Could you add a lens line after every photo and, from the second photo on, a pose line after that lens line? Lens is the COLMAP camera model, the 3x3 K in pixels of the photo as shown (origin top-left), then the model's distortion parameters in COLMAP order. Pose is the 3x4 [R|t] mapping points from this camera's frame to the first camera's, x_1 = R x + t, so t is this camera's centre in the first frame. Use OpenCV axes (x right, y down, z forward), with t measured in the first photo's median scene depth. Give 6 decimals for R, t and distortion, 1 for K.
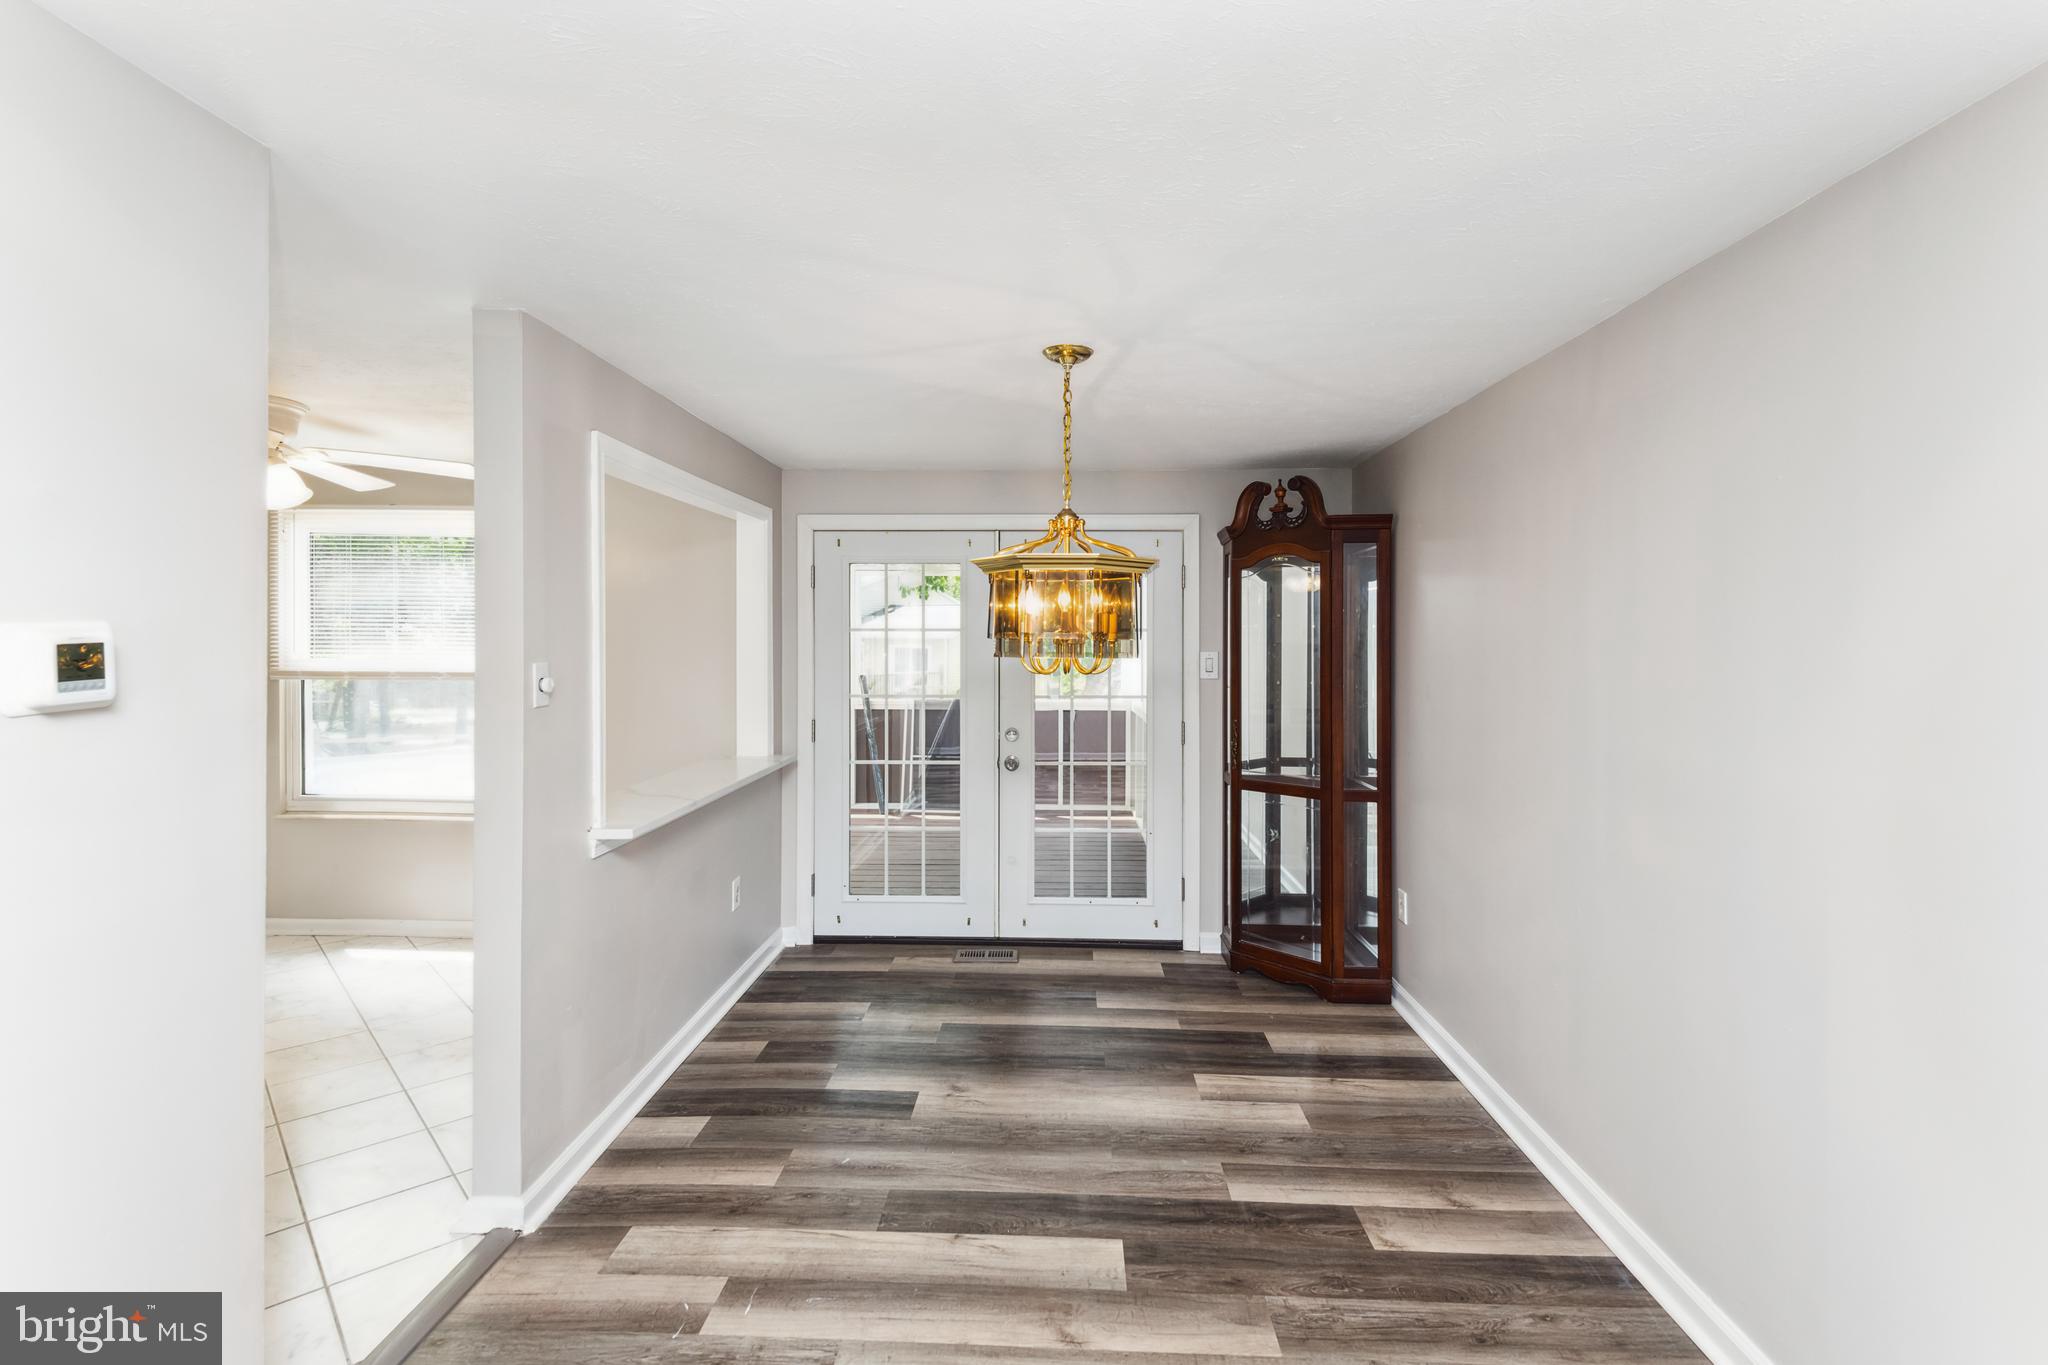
lens RADIAL K [[950.1, 0, 1032.1], [0, 950.1, 657.4], [0, 0, 1]] dist [0.010991, -0.000072]
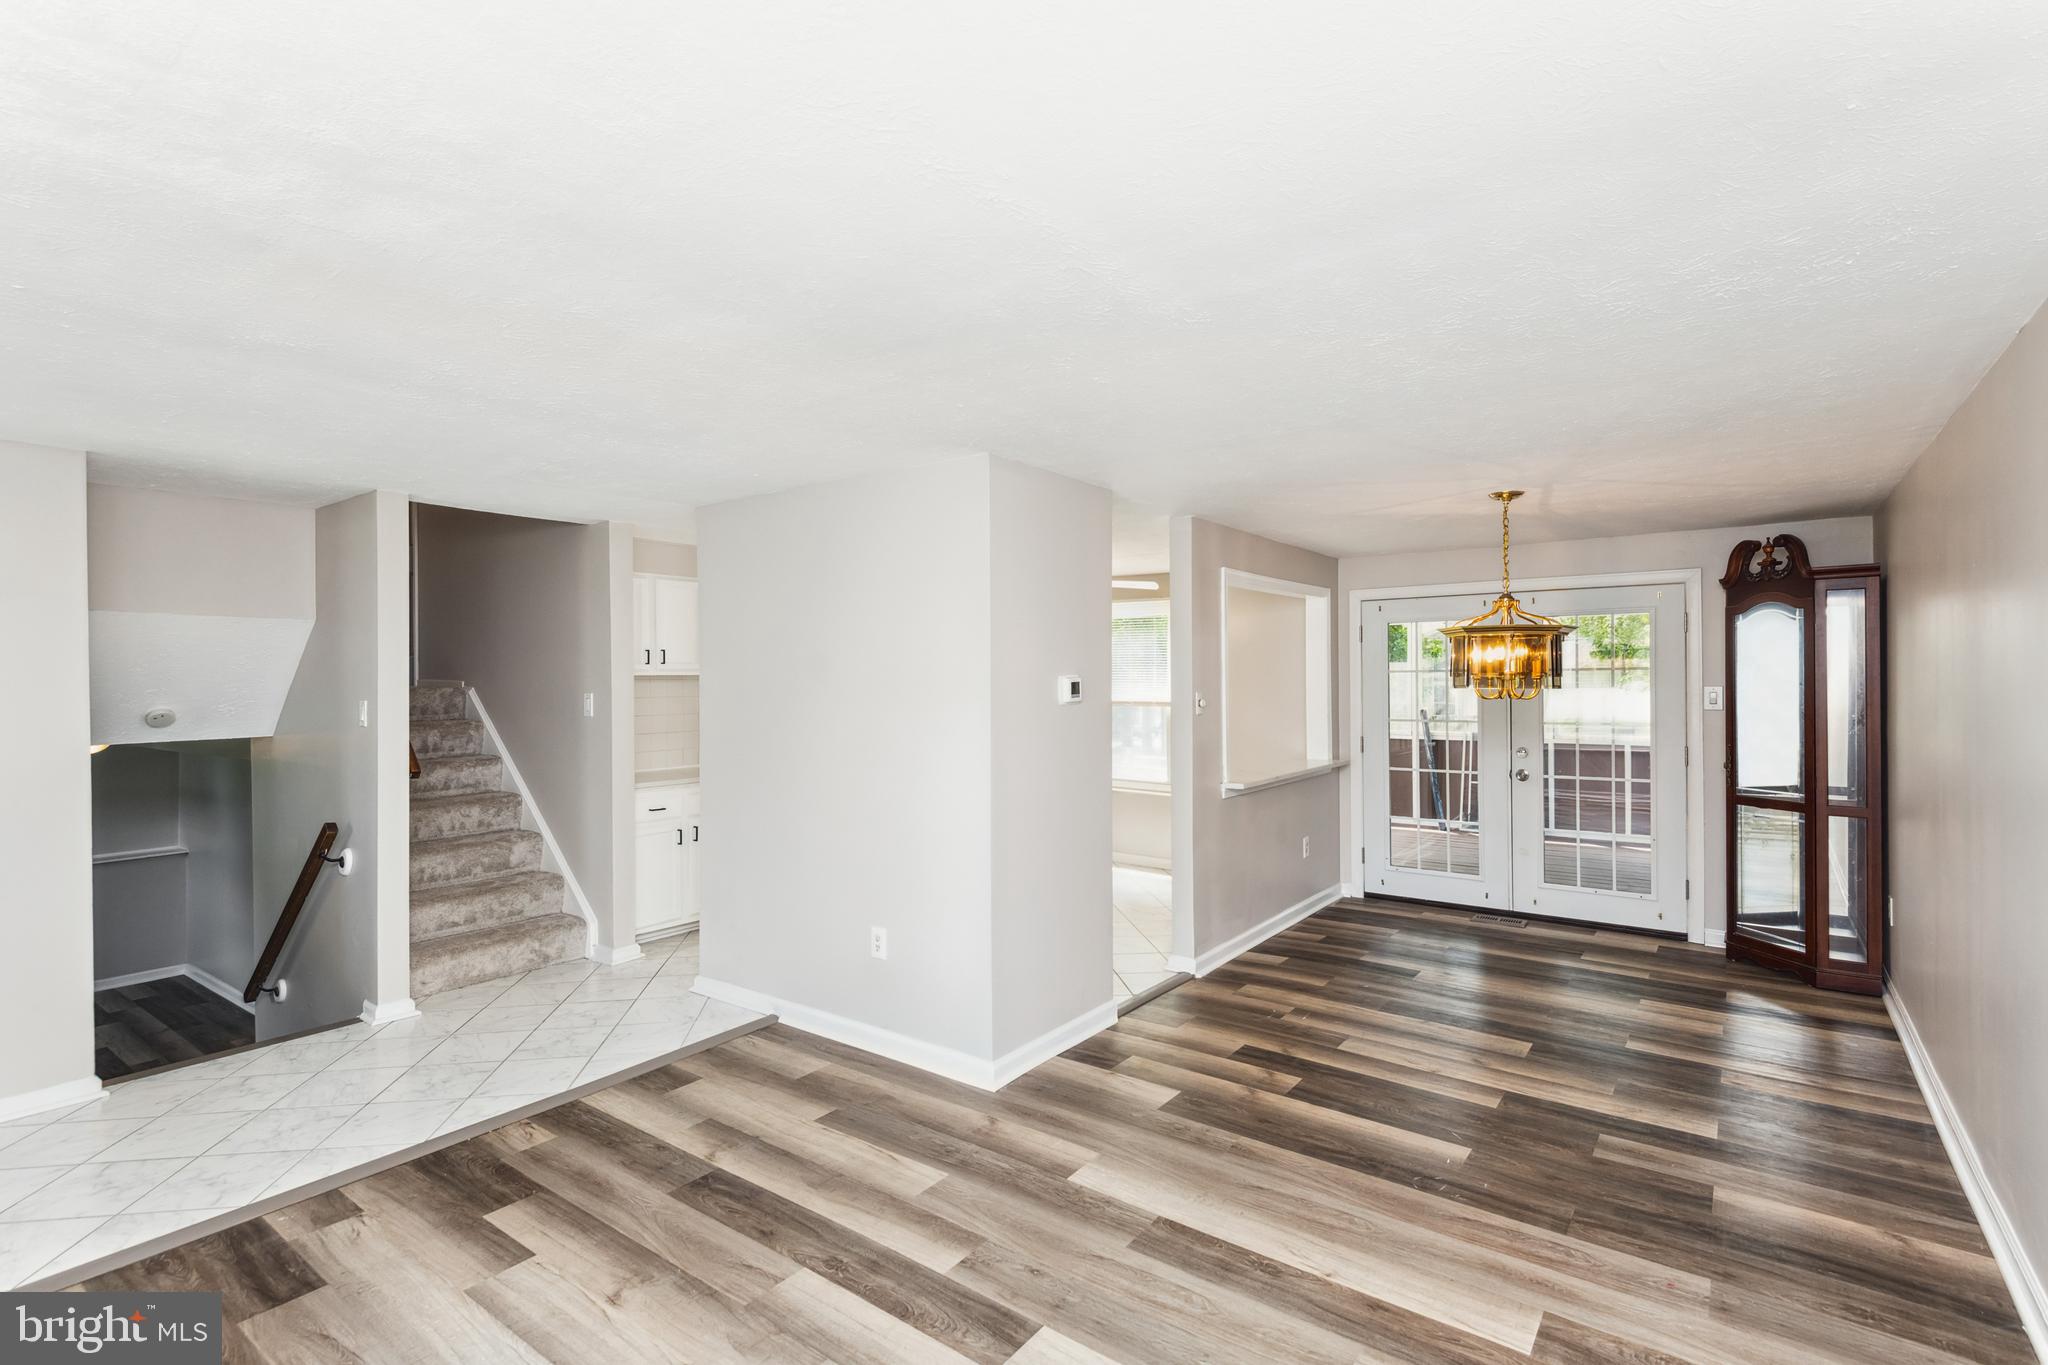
lens RADIAL K [[950.1, 0, 1032.1], [0, 950.1, 657.4], [0, 0, 1]] dist [0.010991, -0.000072]
pose [[0.823881, -0.021799, -0.566343, 0.184794], [-0.002412, 0.999116, -0.041966, 0.010424], [0.566757, 0.035941, 0.823101, -0.482324]]
